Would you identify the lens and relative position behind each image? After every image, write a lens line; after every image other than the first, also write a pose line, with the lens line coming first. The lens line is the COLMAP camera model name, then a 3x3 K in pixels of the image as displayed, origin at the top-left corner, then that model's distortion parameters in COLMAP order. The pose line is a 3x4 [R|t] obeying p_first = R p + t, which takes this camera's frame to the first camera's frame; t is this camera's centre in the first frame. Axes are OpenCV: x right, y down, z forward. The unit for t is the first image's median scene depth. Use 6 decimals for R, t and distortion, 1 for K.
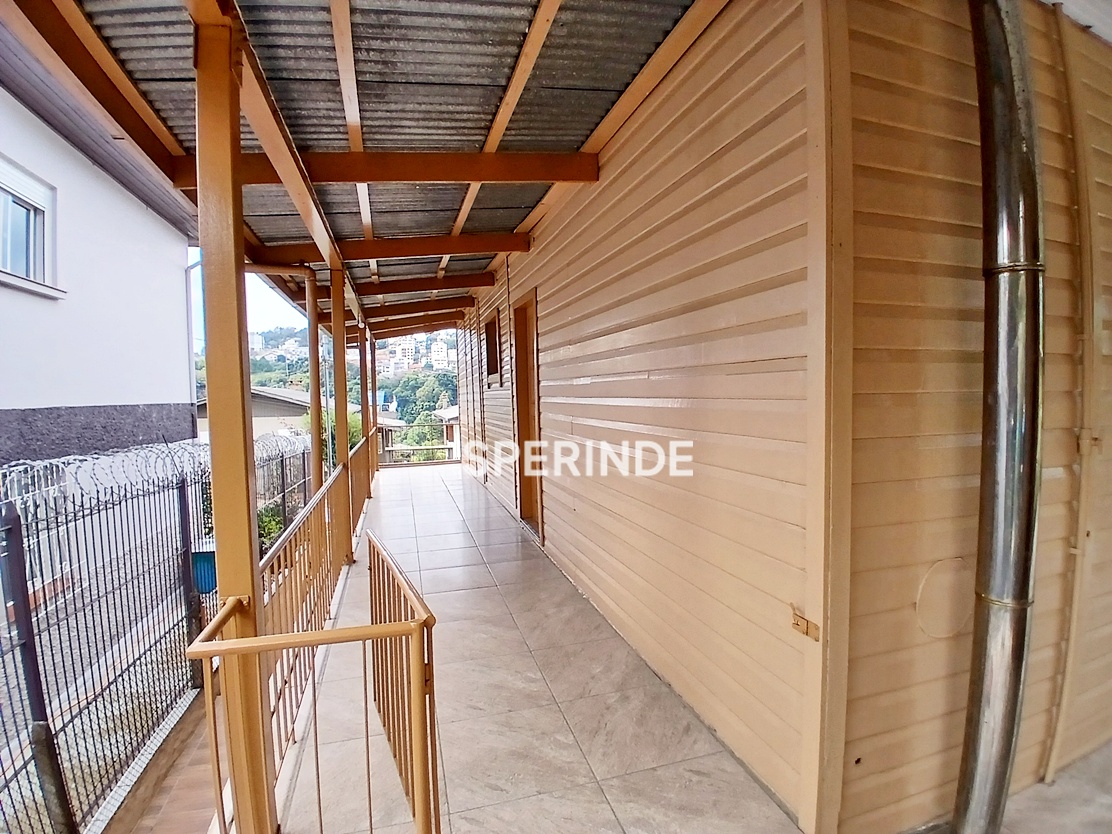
lens RADIAL K [[554.4, 0, 553.6], [0, 554.4, 423.8], [0, 0, 1]] dist [0.003282, -0.042202]
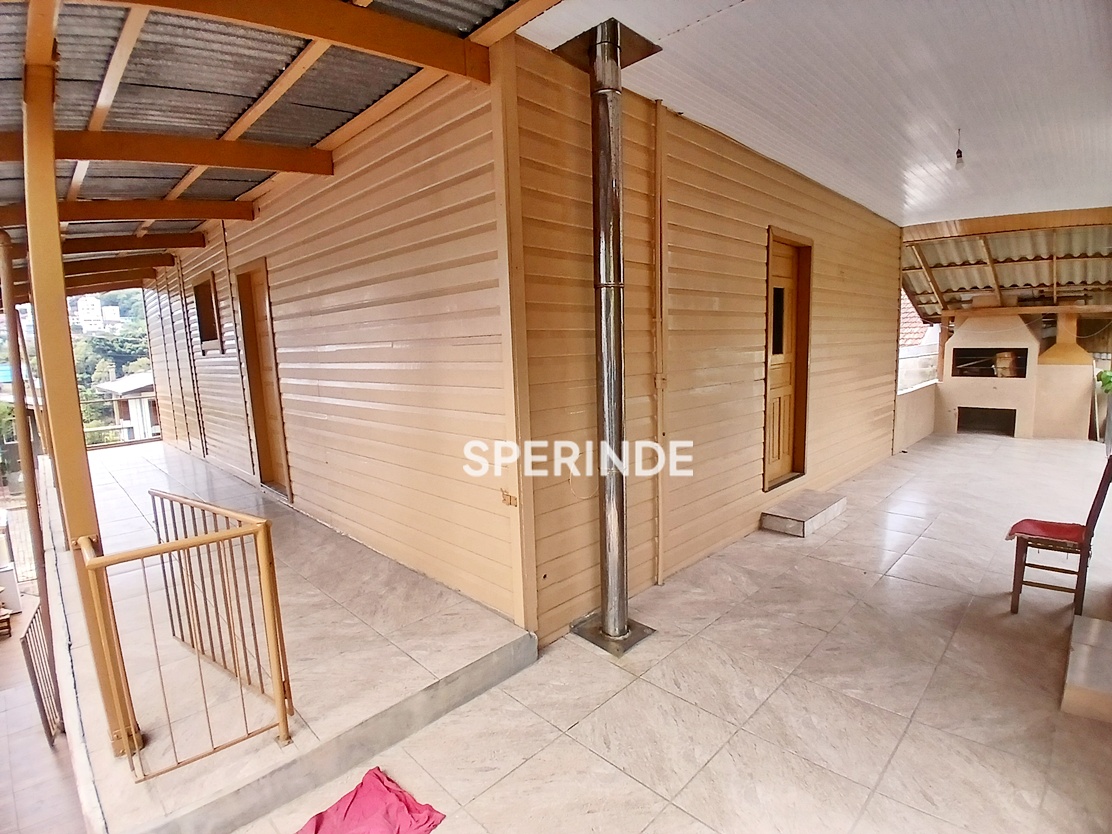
lens RADIAL K [[550.8, 0, 556.0], [0, 550.8, 417.0], [0, 0, 1]] dist [-0.000468, -0.045985]
pose [[0.877583, -0.073473, 0.473761, -0.132508], [0.045572, 0.996497, 0.070125, 0.008304], [-0.477253, -0.039951, 0.877857, -0.362362]]
